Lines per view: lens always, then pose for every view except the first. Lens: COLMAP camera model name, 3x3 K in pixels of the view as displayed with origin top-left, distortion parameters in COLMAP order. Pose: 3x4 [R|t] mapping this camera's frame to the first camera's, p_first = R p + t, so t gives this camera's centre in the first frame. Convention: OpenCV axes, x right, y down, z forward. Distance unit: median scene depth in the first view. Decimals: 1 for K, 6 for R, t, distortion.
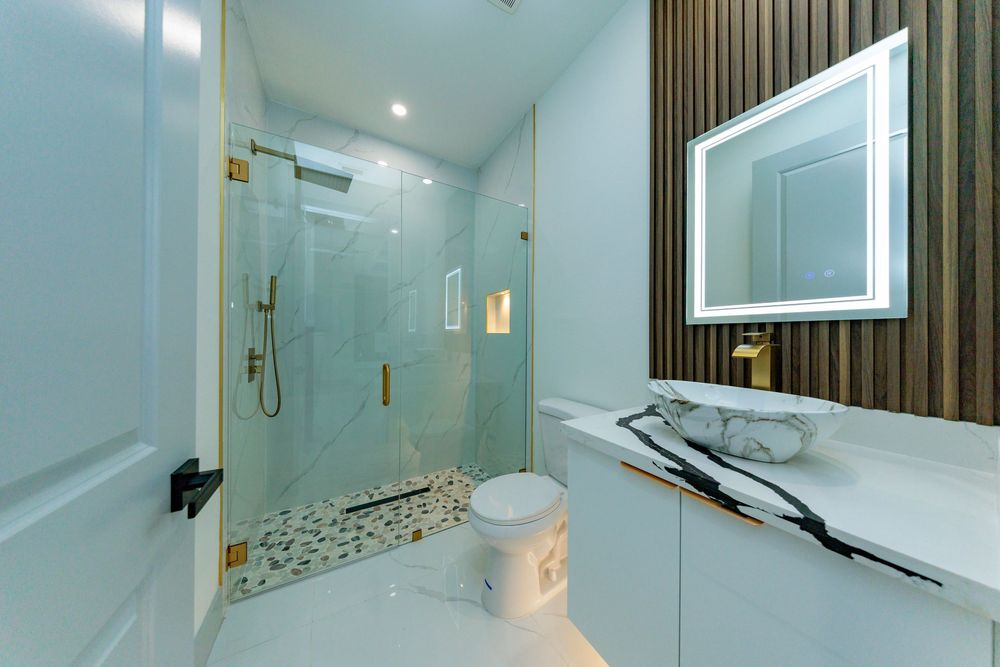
lens RADIAL K [[284.3, 0, 509.2], [0, 284.3, 336.2], [0, 0, 1]] dist [0.002513, -0.000806]
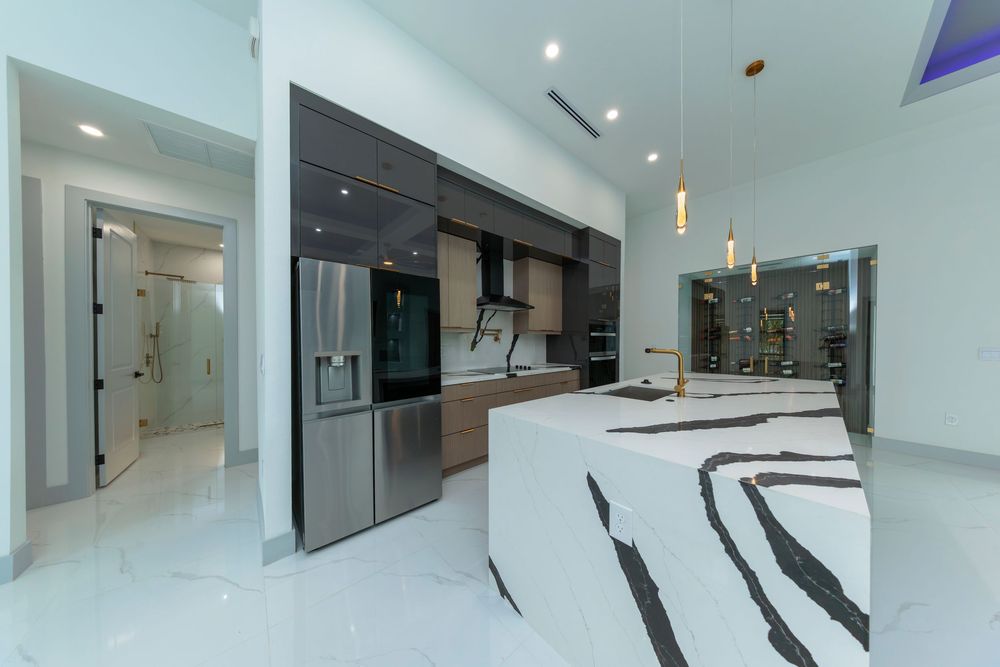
lens RADIAL K [[284.3, 0, 505.0], [0, 284.3, 340.4], [0, 0, 1]] dist [0.002513, -0.000806]
pose [[0.985172, -0.012454, 0.171119, 2.700145], [0.010756, 0.999883, 0.010848, -0.102534], [-0.171234, -0.008847, 0.985191, -3.067270]]
